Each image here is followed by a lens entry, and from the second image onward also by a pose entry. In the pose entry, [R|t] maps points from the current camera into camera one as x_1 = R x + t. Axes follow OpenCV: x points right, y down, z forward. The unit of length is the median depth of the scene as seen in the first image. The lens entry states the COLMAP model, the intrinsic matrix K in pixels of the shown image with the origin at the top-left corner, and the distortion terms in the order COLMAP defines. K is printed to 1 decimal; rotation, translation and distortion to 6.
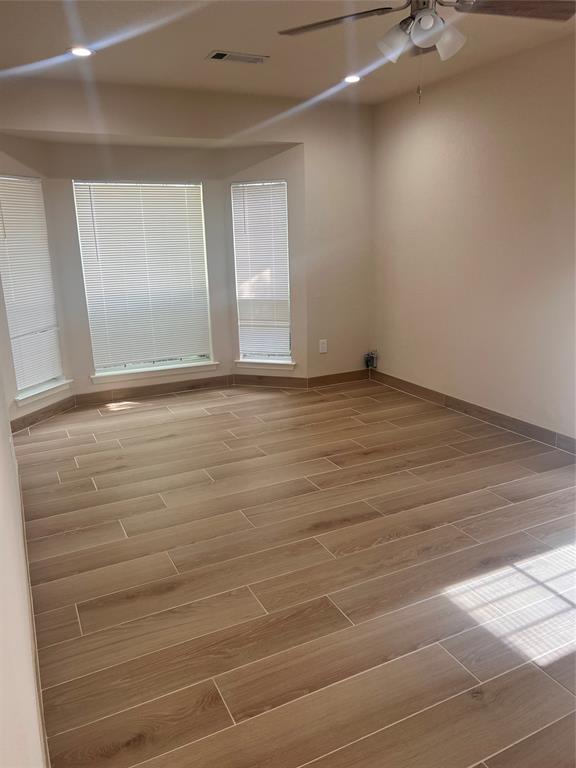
lens RADIAL K [[578.0, 0, 285.2], [0, 578.0, 385.2], [0, 0, 1]] dist [0.029624, 0.006213]
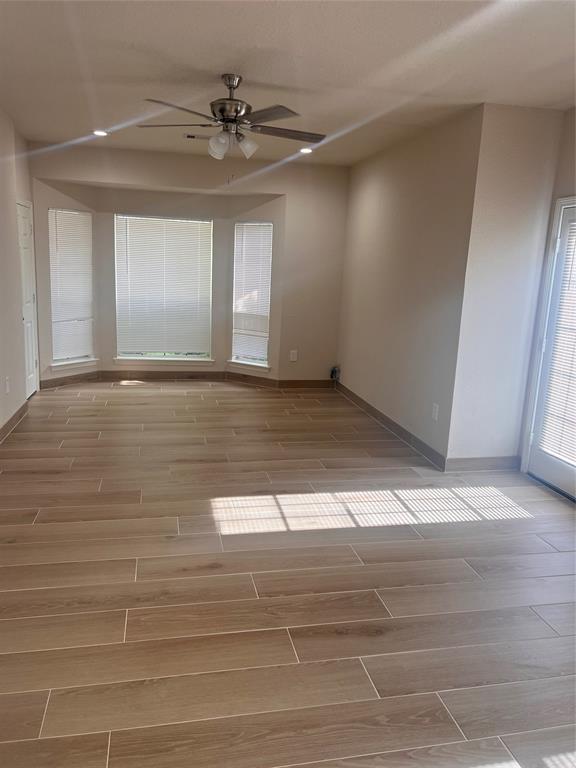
lens RADIAL K [[578.0, 0, 285.2], [0, 578.0, 385.2], [0, 0, 1]] dist [0.029624, 0.006213]
pose [[0.966926, 0.117084, -0.226595, 0.357988], [-0.127932, 0.991209, -0.033744, 0.040958], [0.220652, 0.061617, 0.973404, -0.210441]]
